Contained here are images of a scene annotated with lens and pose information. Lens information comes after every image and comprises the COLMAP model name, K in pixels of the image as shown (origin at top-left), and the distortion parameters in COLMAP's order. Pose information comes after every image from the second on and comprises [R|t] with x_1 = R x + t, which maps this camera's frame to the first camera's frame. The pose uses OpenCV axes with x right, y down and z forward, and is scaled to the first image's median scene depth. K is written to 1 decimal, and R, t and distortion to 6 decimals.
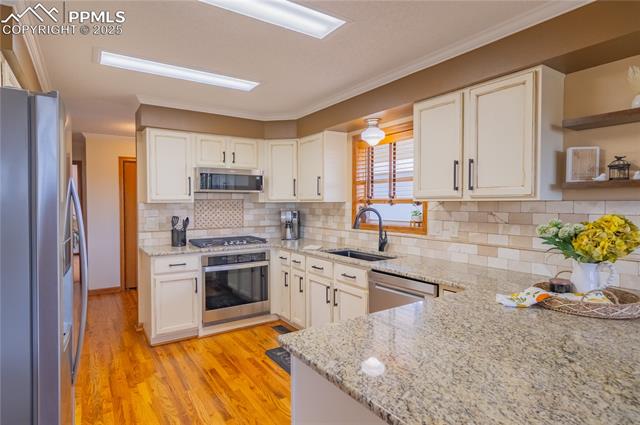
lens RADIAL K [[352.0, 0, 333.0], [0, 352.0, 211.3], [0, 0, 1]] dist [-0.019079, 0.010779]
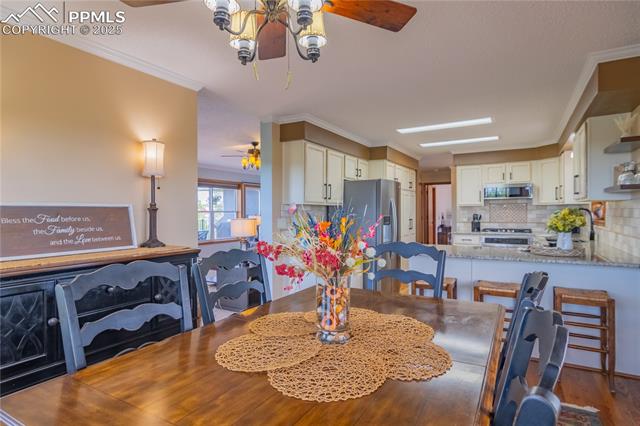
lens RADIAL K [[352.0, 0, 319.9], [0, 352.0, 209.8], [0, 0, 1]] dist [-0.019079, 0.010779]
pose [[0.421225, -0.004687, -0.906944, 0.861987], [-0.014682, 0.999820, -0.011985, 0.027571], [0.906838, 0.018364, 0.421080, -0.447441]]
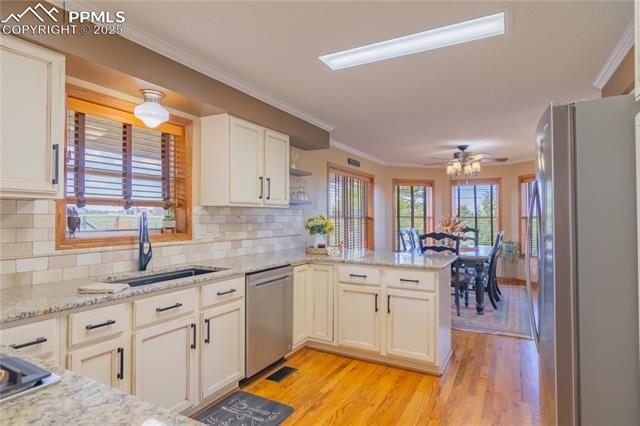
lens RADIAL K [[352.0, 0, 319.4], [0, 352.0, 212.5], [0, 0, 1]] dist [-0.019079, 0.010779]
pose [[-0.437095, 0.005994, 0.899395, -0.676298], [0.014934, 0.999888, 0.000595, -0.003305], [-0.899291, 0.013692, -0.437136, 0.976422]]
